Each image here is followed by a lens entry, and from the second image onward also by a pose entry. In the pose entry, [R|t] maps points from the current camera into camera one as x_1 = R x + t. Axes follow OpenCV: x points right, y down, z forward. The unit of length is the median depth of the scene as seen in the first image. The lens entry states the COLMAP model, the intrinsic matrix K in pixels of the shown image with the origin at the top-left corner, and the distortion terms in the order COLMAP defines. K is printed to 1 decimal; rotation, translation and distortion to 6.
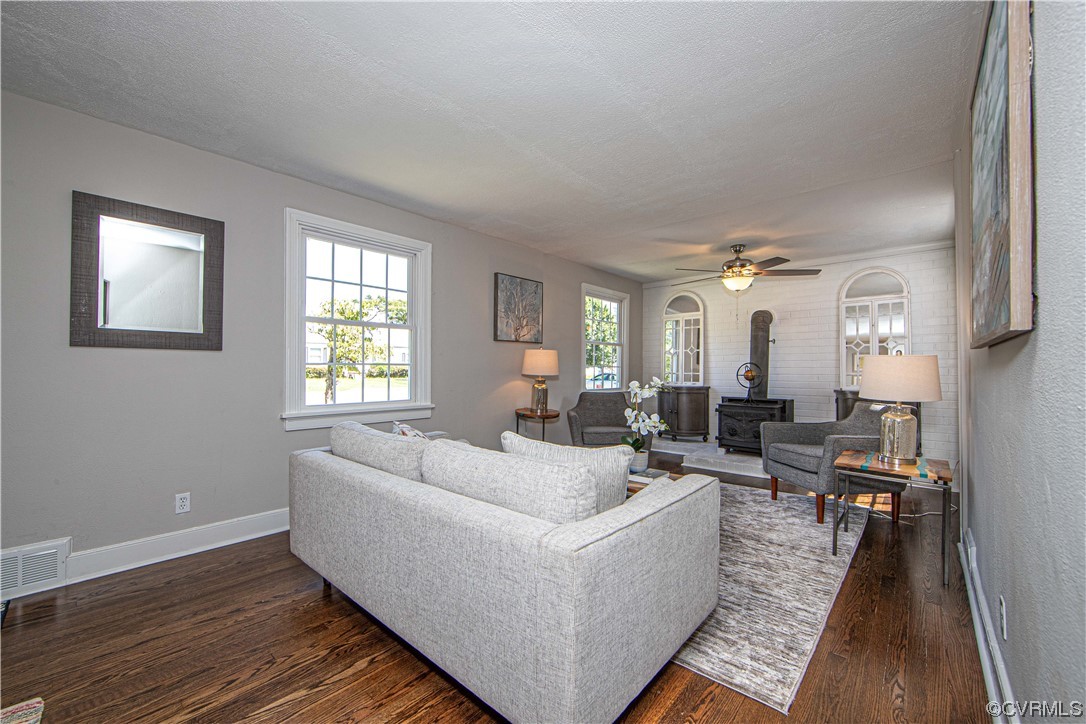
lens RADIAL K [[433.4, 0, 543.6], [0, 433.4, 376.3], [0, 0, 1]] dist [-0.011478, 0.000094]
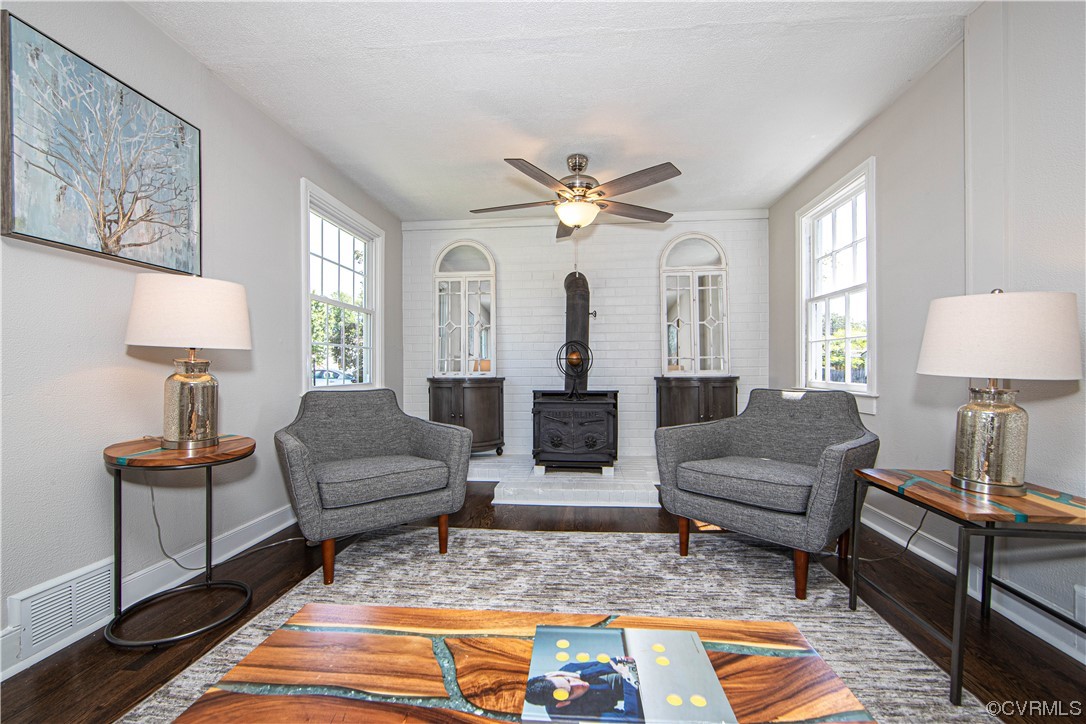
lens RADIAL K [[433.4, 0, 543.6], [0, 433.4, 376.3], [0, 0, 1]] dist [-0.011478, 0.000094]
pose [[0.804736, -0.017422, 0.593377, 0.014676], [0.015199, 0.999846, 0.008744, 0.020188], [-0.593438, 0.001982, 0.804878, 0.475317]]
